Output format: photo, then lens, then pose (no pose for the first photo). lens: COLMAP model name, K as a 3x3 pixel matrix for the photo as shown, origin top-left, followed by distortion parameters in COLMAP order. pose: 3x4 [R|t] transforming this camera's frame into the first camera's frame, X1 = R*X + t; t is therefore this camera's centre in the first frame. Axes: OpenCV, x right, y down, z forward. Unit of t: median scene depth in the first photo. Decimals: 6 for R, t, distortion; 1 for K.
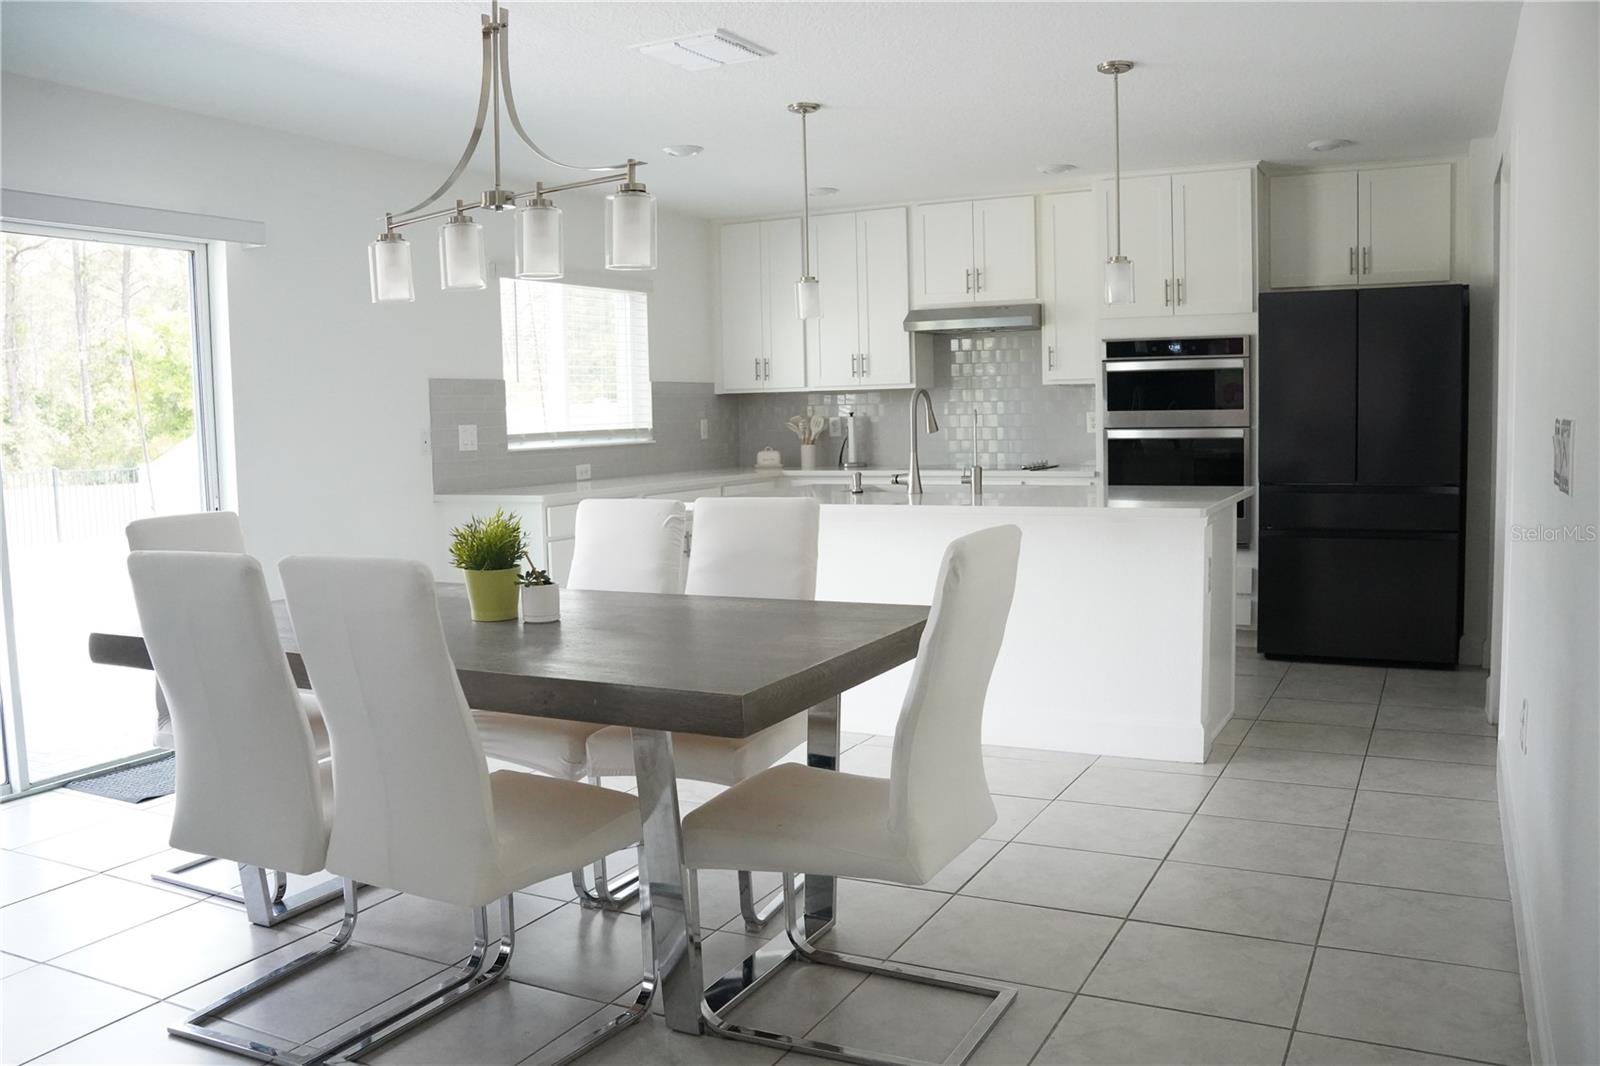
lens RADIAL K [[1291.6, 0, 800.0], [0, 1291.6, 533.0], [0, 0, 1]] dist [-0.103991, 0.002107]
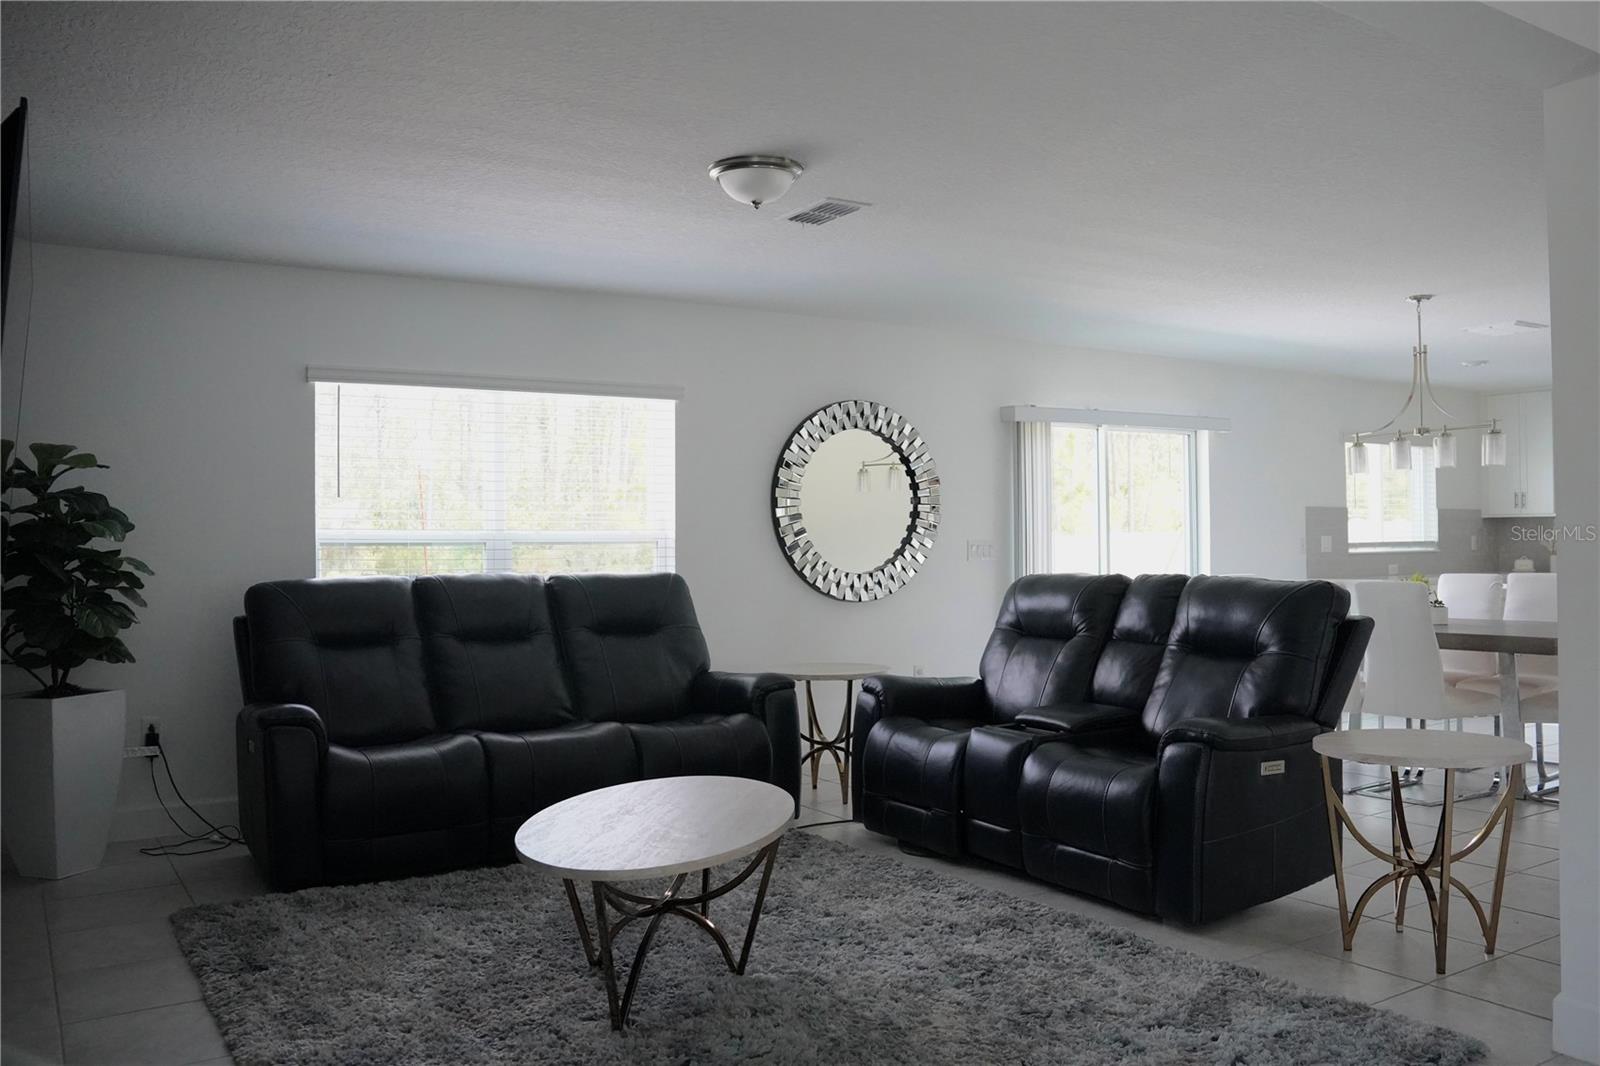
lens RADIAL K [[1291.6, 0, 800.0], [0, 1291.6, 533.0], [0, 0, 1]] dist [-0.103991, 0.002107]
pose [[0.867070, 0.013325, -0.498008, -0.040003], [-0.058374, 0.995474, -0.074997, 0.065994], [0.494755, 0.094099, 0.863923, -0.661057]]
